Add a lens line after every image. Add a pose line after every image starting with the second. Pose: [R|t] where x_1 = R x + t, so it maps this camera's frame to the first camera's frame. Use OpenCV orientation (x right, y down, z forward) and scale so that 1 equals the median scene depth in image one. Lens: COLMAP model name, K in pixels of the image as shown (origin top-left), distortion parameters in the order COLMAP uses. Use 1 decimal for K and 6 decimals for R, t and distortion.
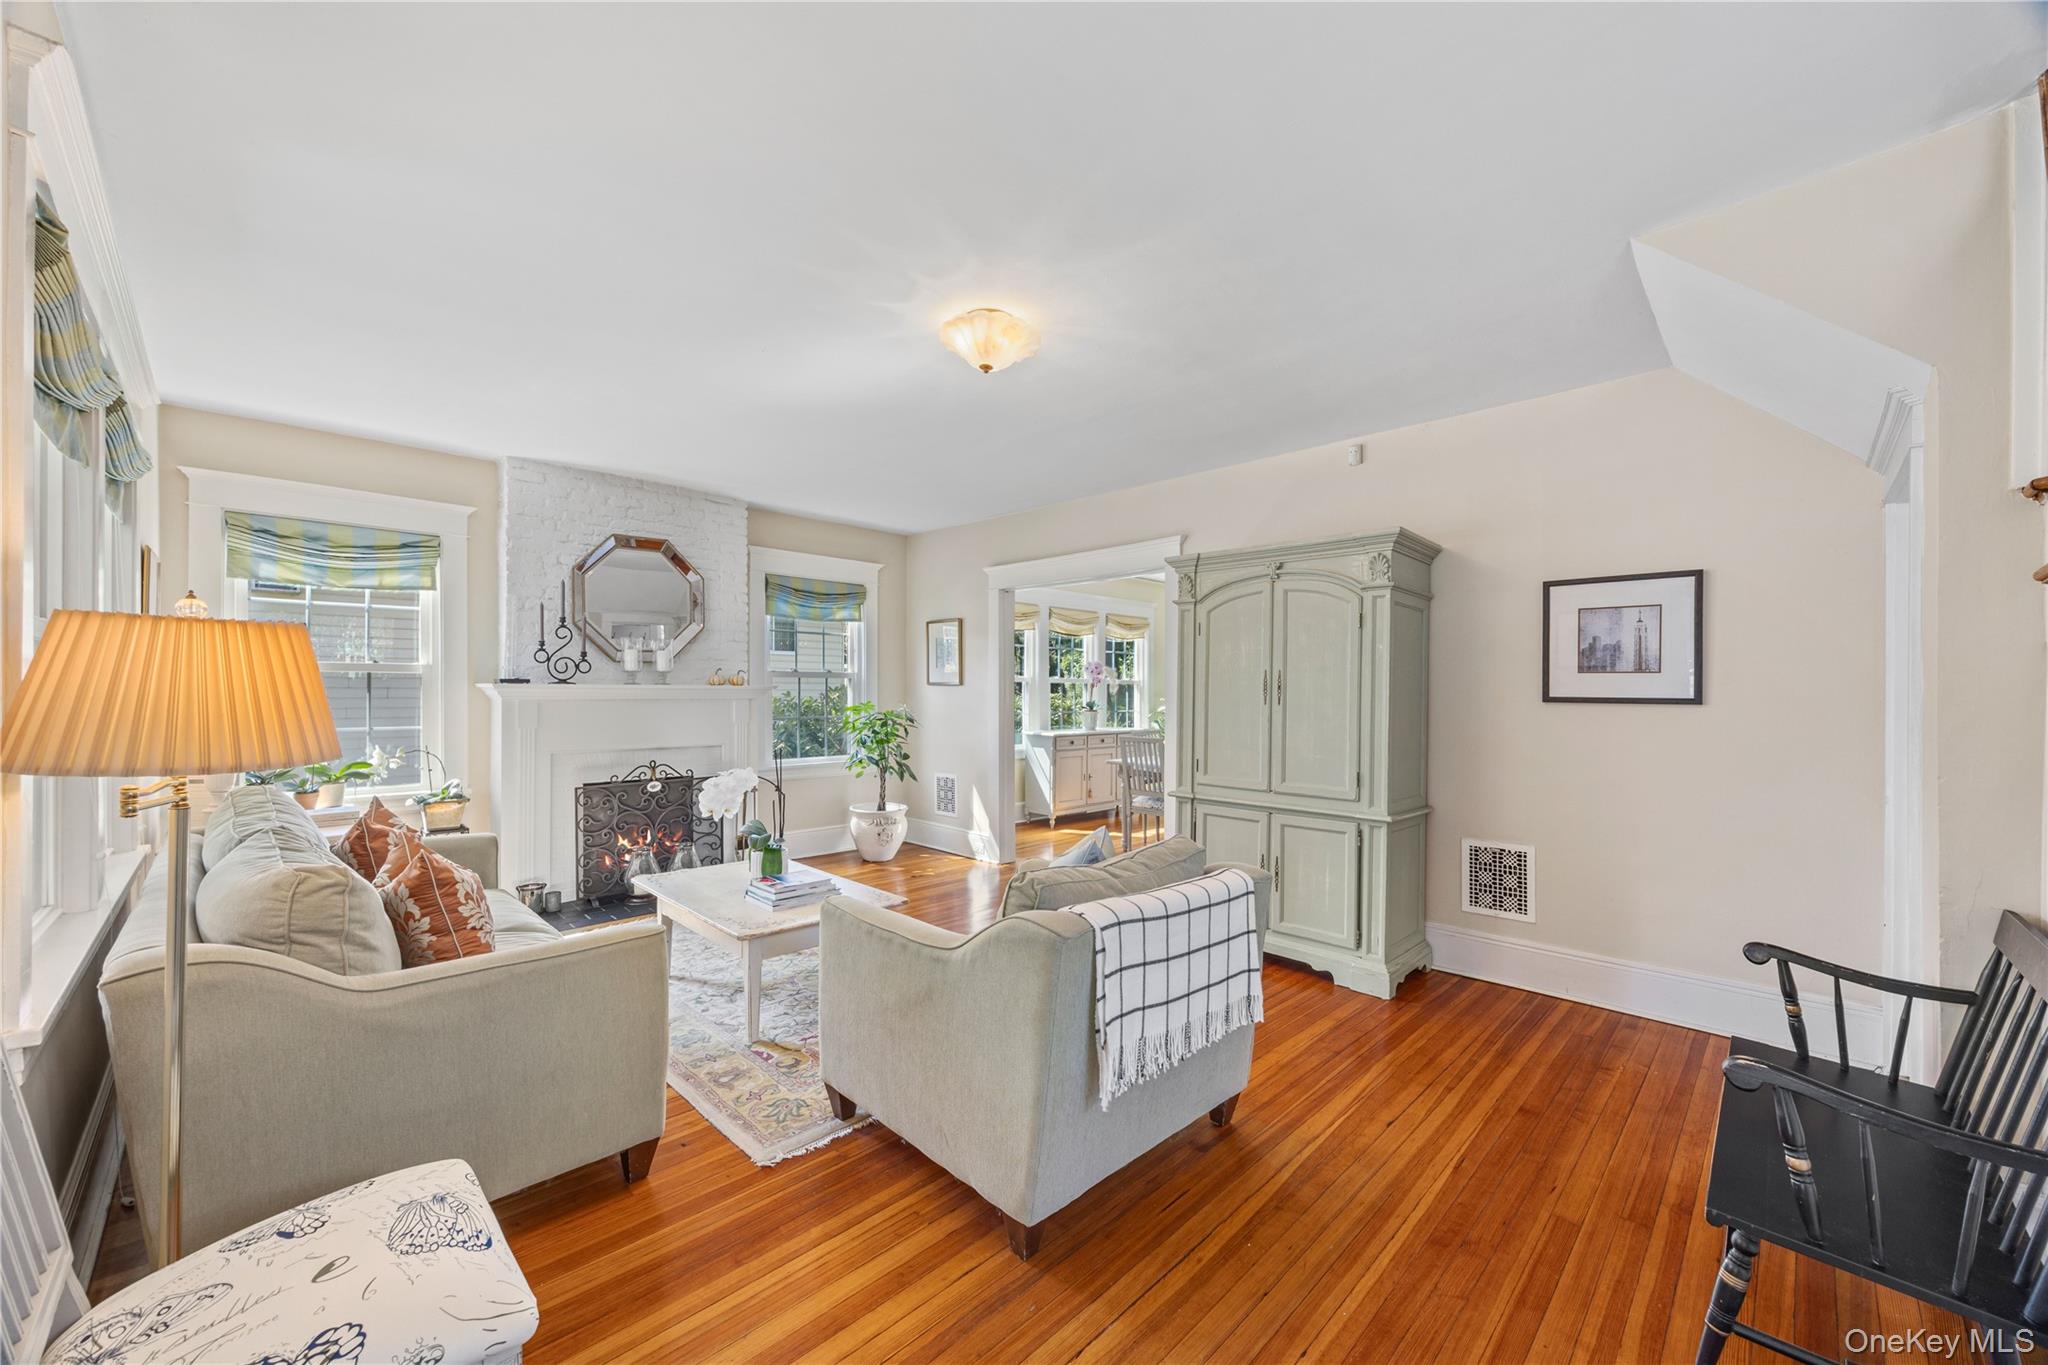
lens RADIAL K [[785.6, 0, 1020.5], [0, 785.6, 692.7], [0, 0, 1]] dist [-0.003599, 0.000192]
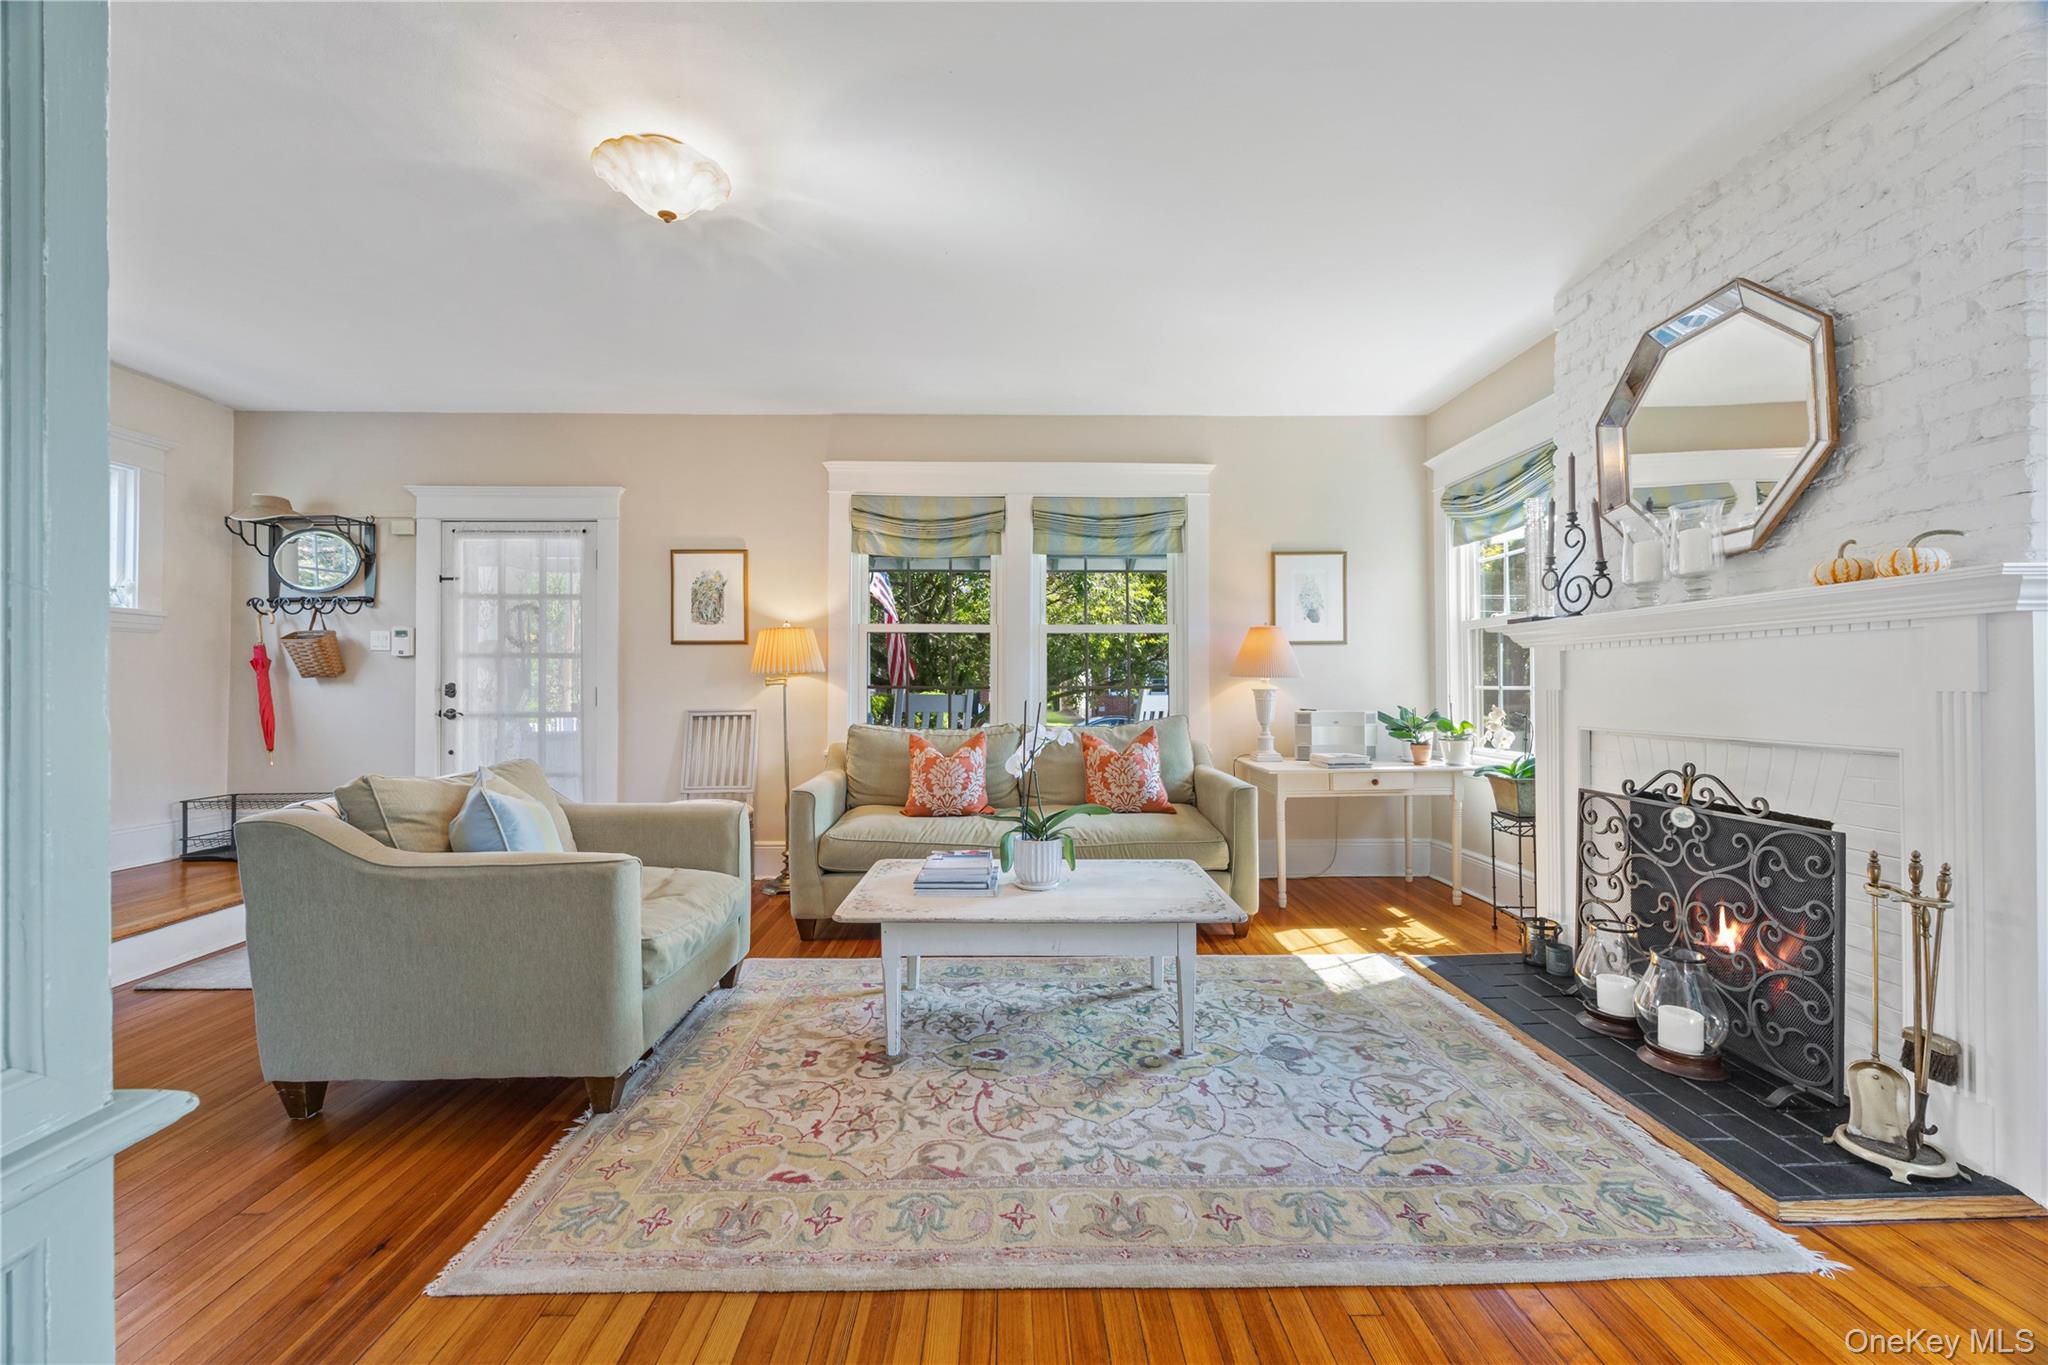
lens RADIAL K [[785.6, 0, 1017.8], [0, 785.6, 675.7], [0, 0, 1]] dist [-0.003599, 0.000192]
pose [[-0.697129, -0.012334, -0.716839, 0.167981], [0.000865, 0.999837, -0.018044, 0.043813], [0.716945, -0.013199, -0.697005, 1.091502]]
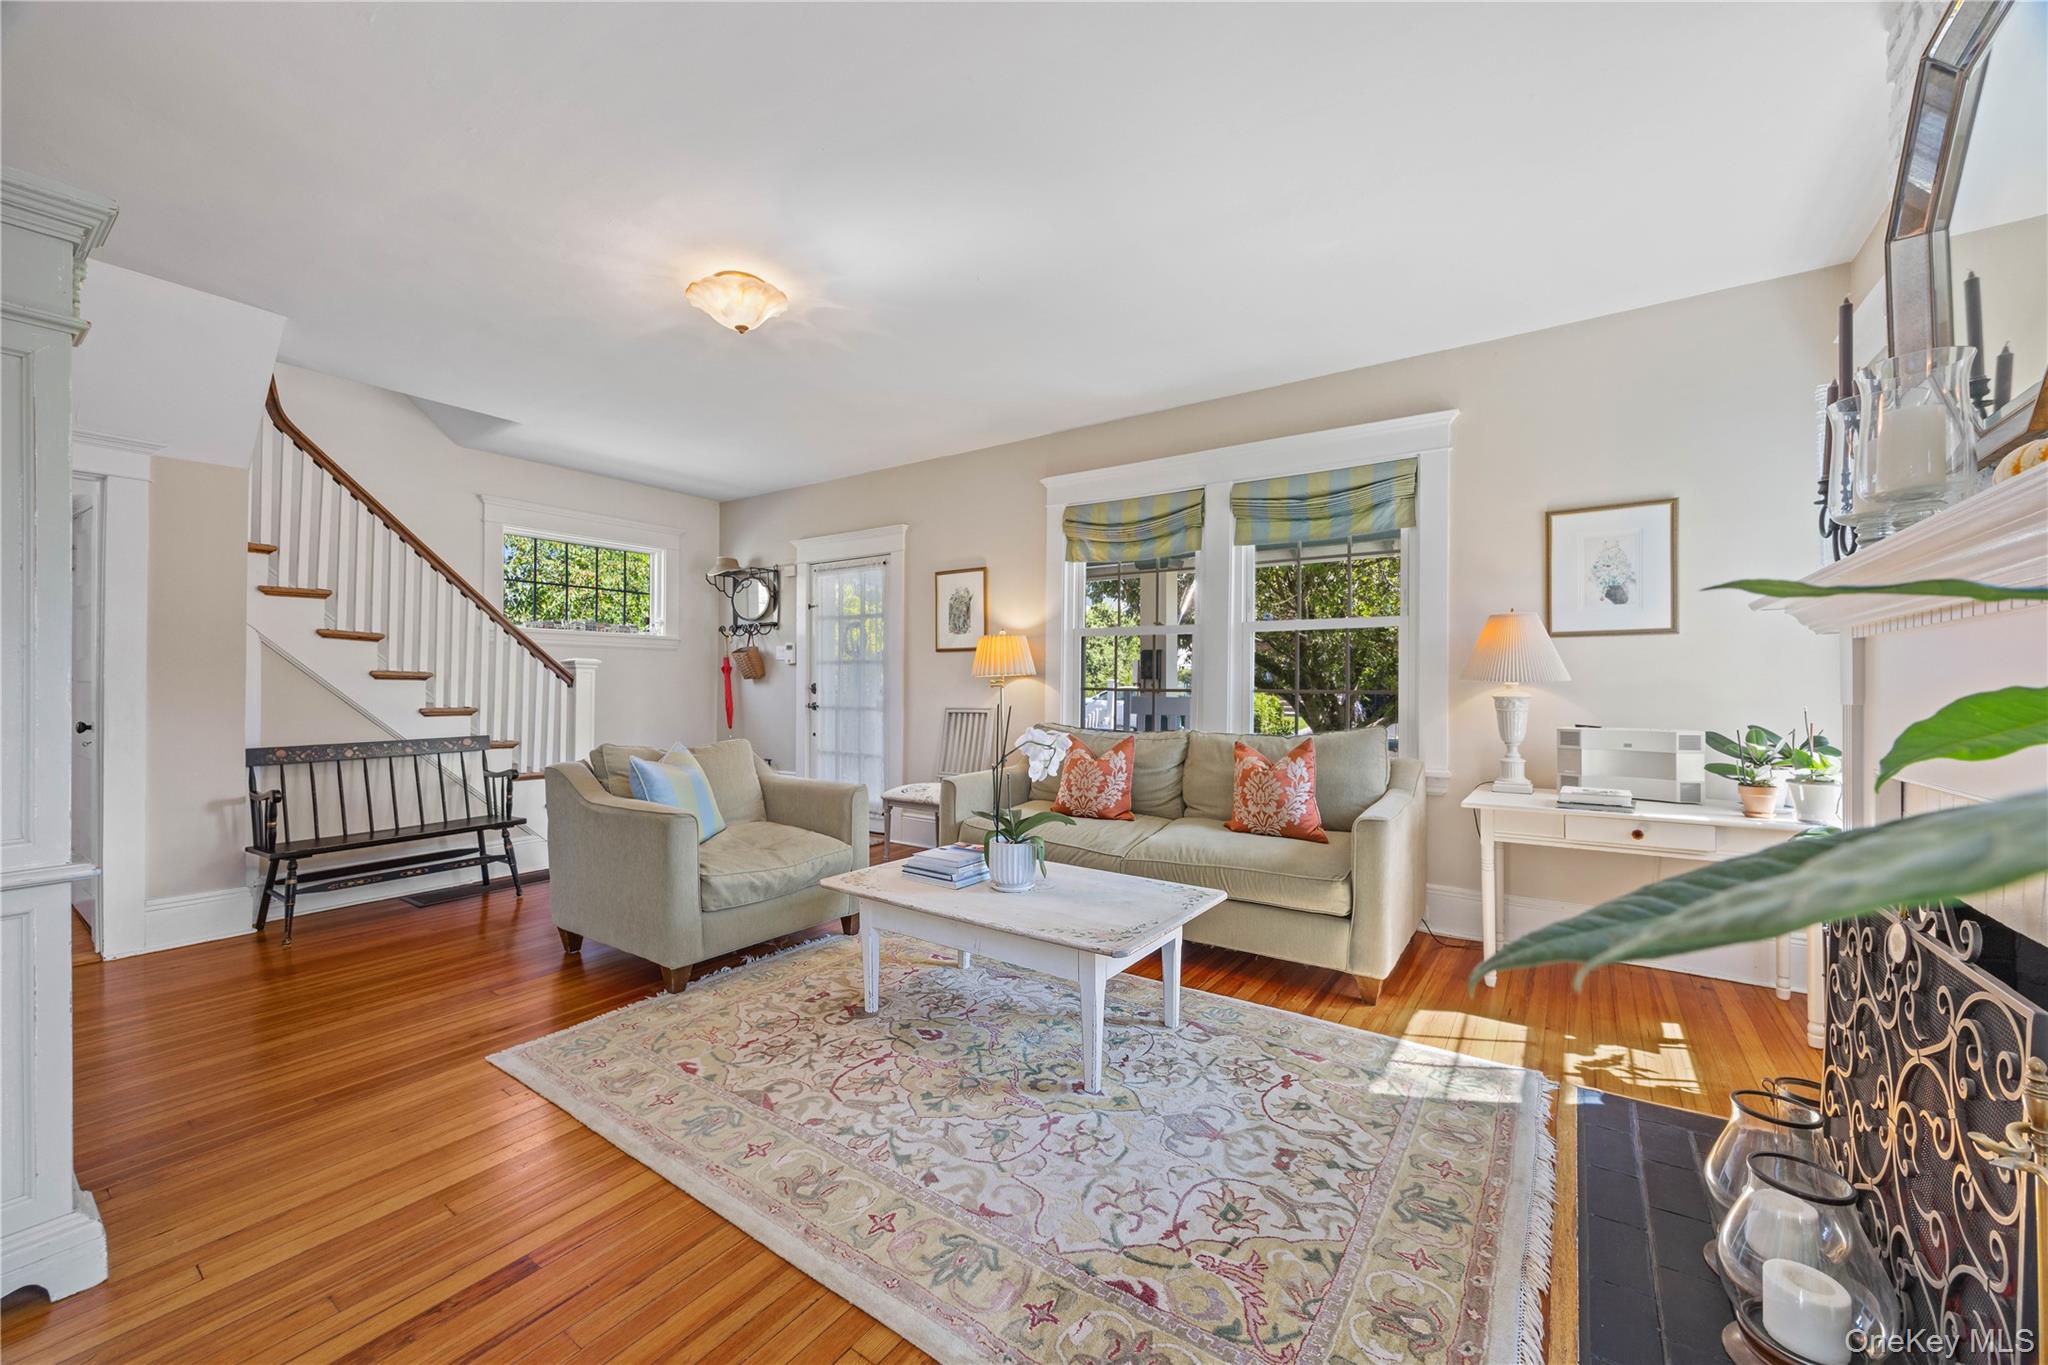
lens RADIAL K [[785.6, 0, 1014.6], [0, 785.6, 679.0], [0, 0, 1]] dist [-0.003599, 0.000192]
pose [[-0.985578, -0.011122, -0.168859, -0.138251], [-0.009337, 0.999892, -0.011361, 0.039744], [0.168967, -0.009620, -0.985575, 1.262826]]
